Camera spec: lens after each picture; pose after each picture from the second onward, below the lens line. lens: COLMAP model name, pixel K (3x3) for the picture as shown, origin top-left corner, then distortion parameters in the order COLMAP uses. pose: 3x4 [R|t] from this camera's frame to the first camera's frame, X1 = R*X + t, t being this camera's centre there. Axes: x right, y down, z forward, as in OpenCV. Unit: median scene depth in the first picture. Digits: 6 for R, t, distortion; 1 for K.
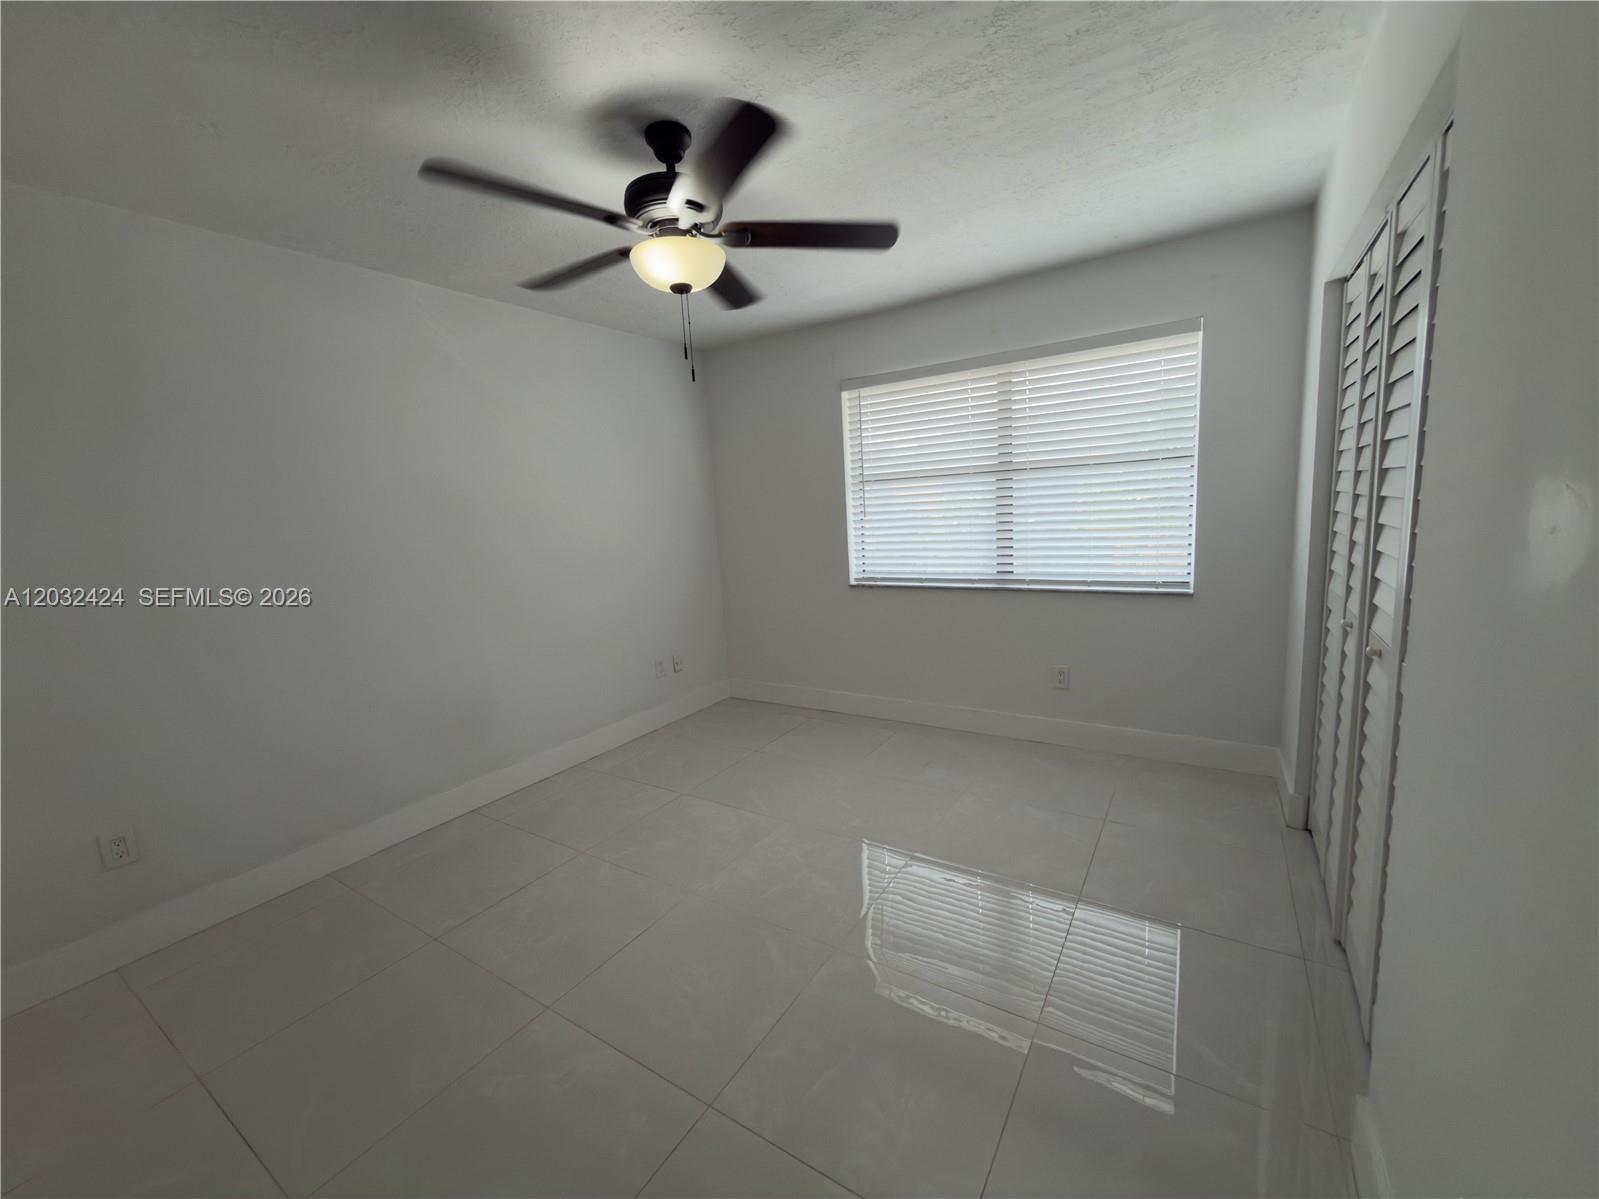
lens RADIAL K [[639.8, 0, 799.5], [0, 639.8, 599.5], [0, 0, 1]] dist [-0.003362, -0.000264]
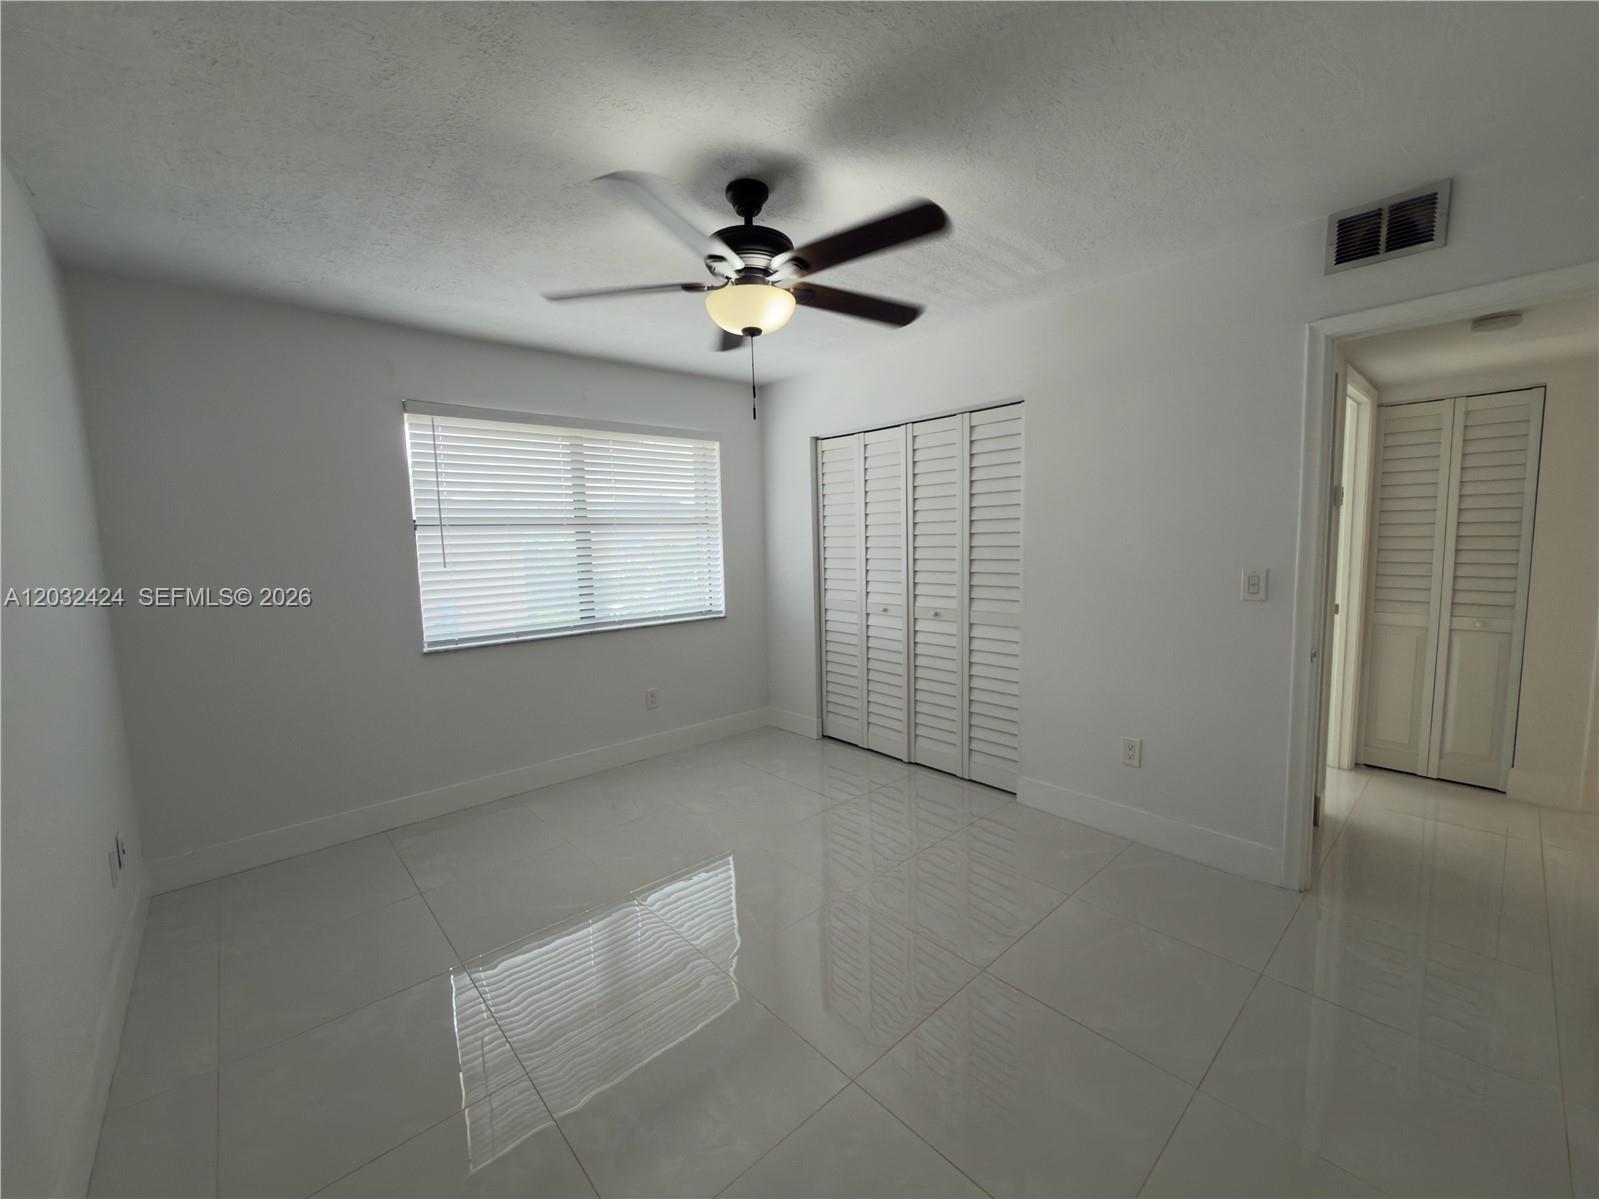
lens RADIAL K [[636.8, 0, 801.3], [0, 636.8, 599.5], [0, 0, 1]] dist [0.000558, 0.000254]
pose [[0.265794, -0.044652, 0.962995, -0.619613], [0.152696, 0.988266, 0.003679, -0.021508], [-0.951860, 0.146068, 0.269493, 0.365779]]
